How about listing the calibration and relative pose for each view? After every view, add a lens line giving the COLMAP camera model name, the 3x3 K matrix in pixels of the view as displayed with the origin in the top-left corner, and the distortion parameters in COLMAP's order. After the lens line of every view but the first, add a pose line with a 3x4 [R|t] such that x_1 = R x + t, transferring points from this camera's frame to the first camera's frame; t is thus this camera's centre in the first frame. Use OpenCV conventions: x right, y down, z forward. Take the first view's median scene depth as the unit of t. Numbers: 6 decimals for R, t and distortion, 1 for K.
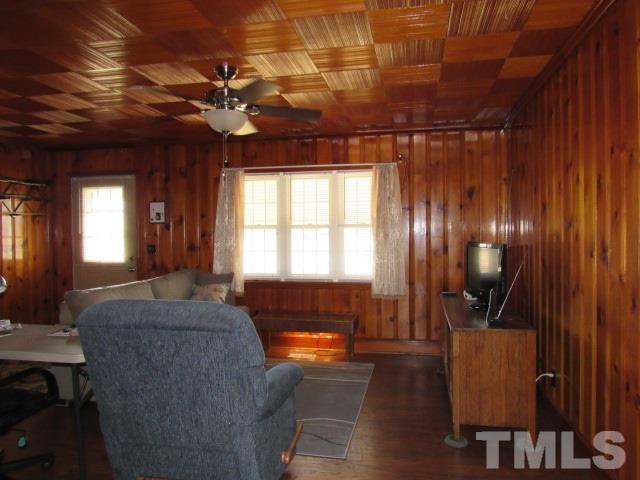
lens RADIAL K [[463.9, 0, 321.0], [0, 463.9, 238.6], [0, 0, 1]] dist [-0.019833, 0.002797]
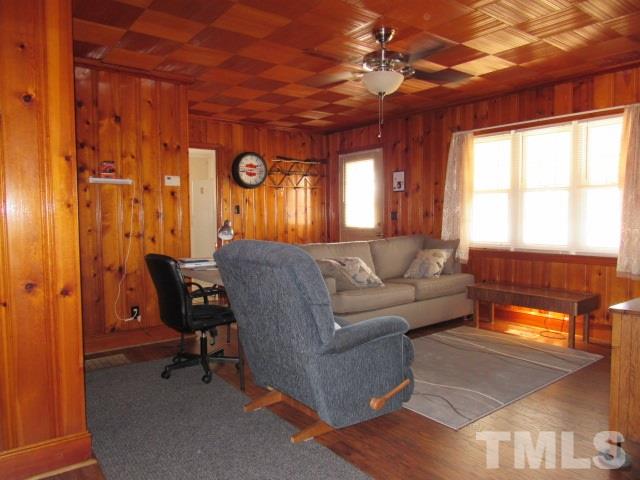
lens RADIAL K [[463.9, 0, 321.0], [0, 463.9, 239.3], [0, 0, 1]] dist [-0.019833, 0.002797]
pose [[0.759143, 0.036494, -0.649900, 0.222144], [-0.004758, 0.998712, 0.050522, 0.025022], [0.650907, -0.035261, 0.758338, 0.068262]]
